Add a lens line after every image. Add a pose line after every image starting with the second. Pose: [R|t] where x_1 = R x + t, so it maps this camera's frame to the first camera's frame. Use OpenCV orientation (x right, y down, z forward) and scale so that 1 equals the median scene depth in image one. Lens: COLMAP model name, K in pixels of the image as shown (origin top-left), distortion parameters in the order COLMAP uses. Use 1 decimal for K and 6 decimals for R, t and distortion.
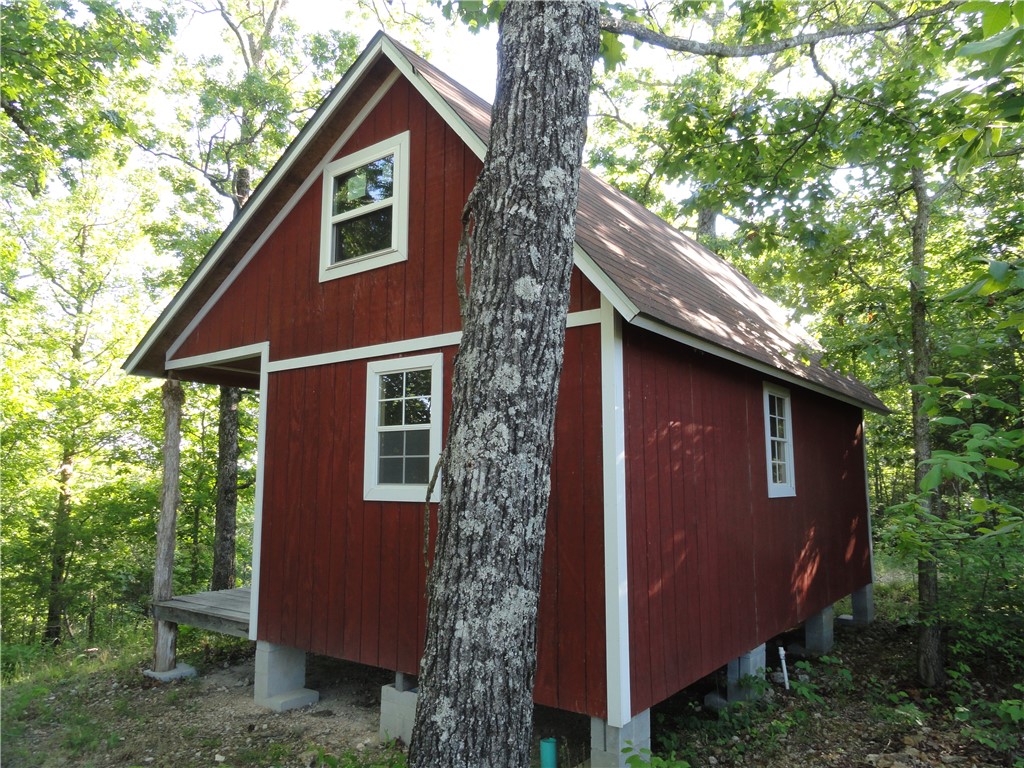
lens RADIAL K [[709.7, 0, 511.9], [0, 709.7, 385.9], [0, 0, 1]] dist [-0.002647, 0.002267]
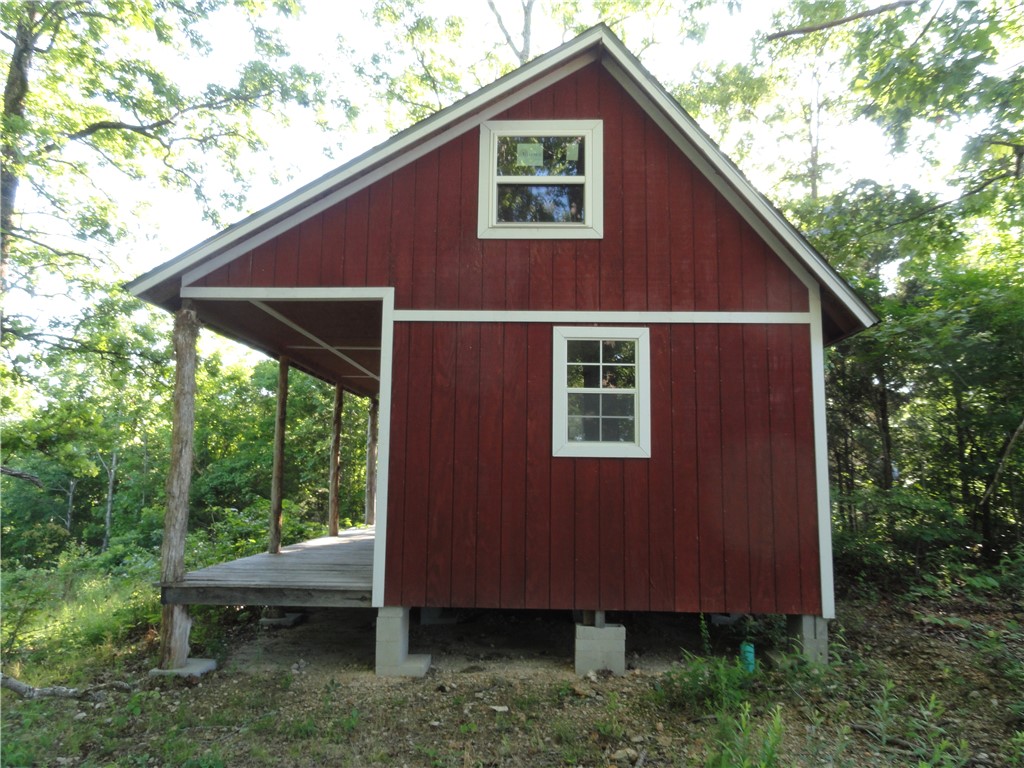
lens RADIAL K [[709.7, 0, 507.6], [0, 709.7, 387.3], [0, 0, 1]] dist [-0.002647, 0.002267]
pose [[0.822255, 0.080896, 0.563341, -0.850295], [-0.088119, 0.996006, -0.014407, 0.078364], [-0.562257, -0.037795, 0.826099, 0.166199]]
